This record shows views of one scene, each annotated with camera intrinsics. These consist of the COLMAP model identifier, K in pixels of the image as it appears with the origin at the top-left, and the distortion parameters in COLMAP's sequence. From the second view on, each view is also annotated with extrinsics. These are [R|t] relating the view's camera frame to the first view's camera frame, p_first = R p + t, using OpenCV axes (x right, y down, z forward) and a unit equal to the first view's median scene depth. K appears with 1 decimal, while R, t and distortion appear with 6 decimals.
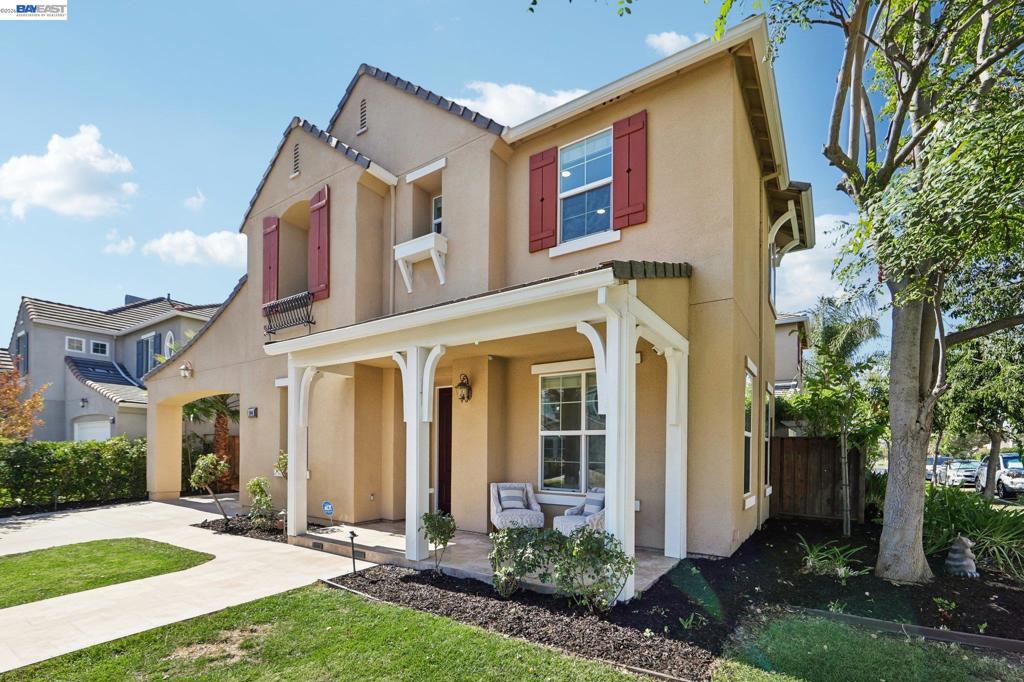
lens RADIAL K [[447.5, 0, 541.9], [0, 447.5, 453.6], [0, 0, 1]] dist [-0.004047, 0.000021]
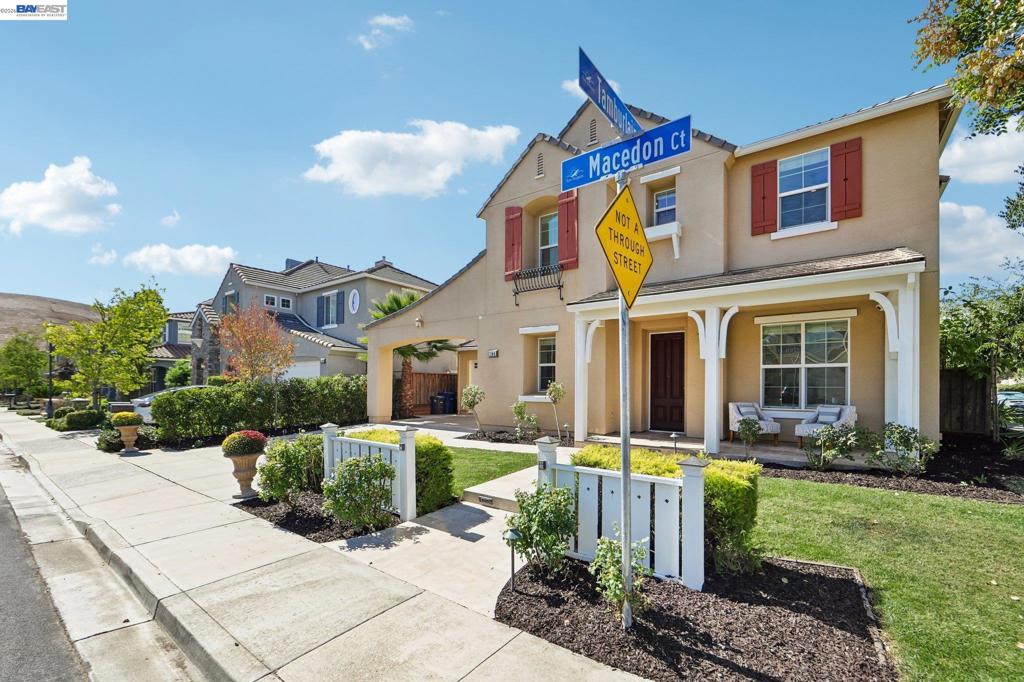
lens RADIAL K [[410.3, 0, 534.5], [0, 410.3, 390.4], [0, 0, 1]] dist [-0.008693, 0.001974]
pose [[0.999033, -0.002426, -0.043906, -0.611255], [0.002315, 0.999994, -0.002581, 0.027372], [0.043912, 0.002477, 0.999032, -0.273471]]
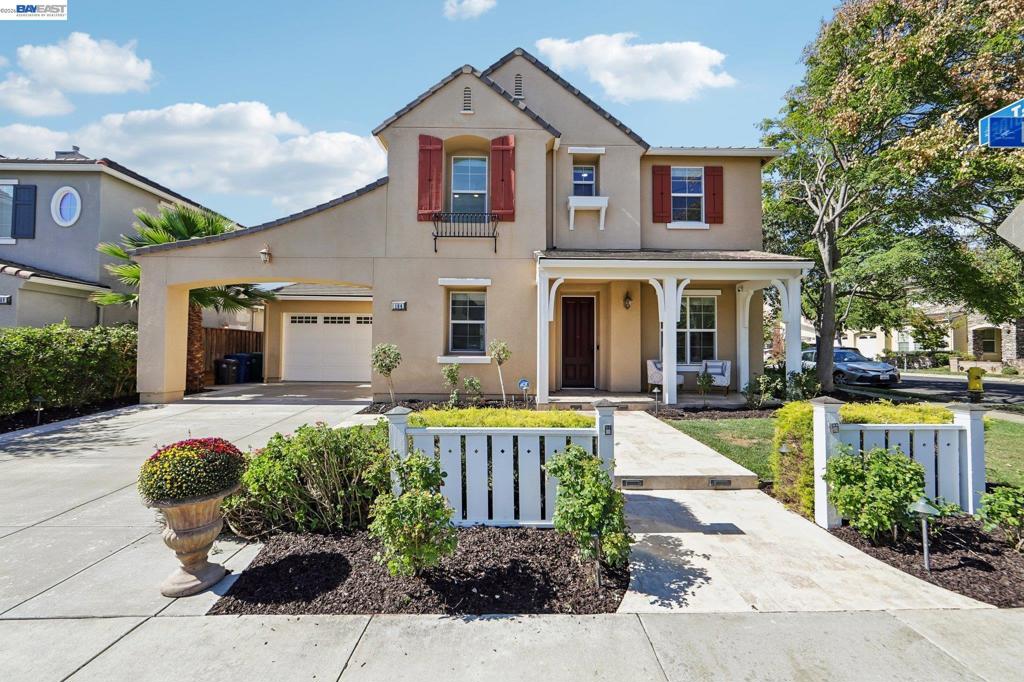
lens RADIAL K [[386.0, 0, 510.3], [0, 386.0, 347.4], [0, 0, 1]] dist [-0.016669, 0.000337]
pose [[0.836233, -0.004157, 0.548358, -1.211779], [0.008582, 0.999948, -0.005507, 0.022728], [-0.548307, 0.009311, 0.836225, 0.087428]]
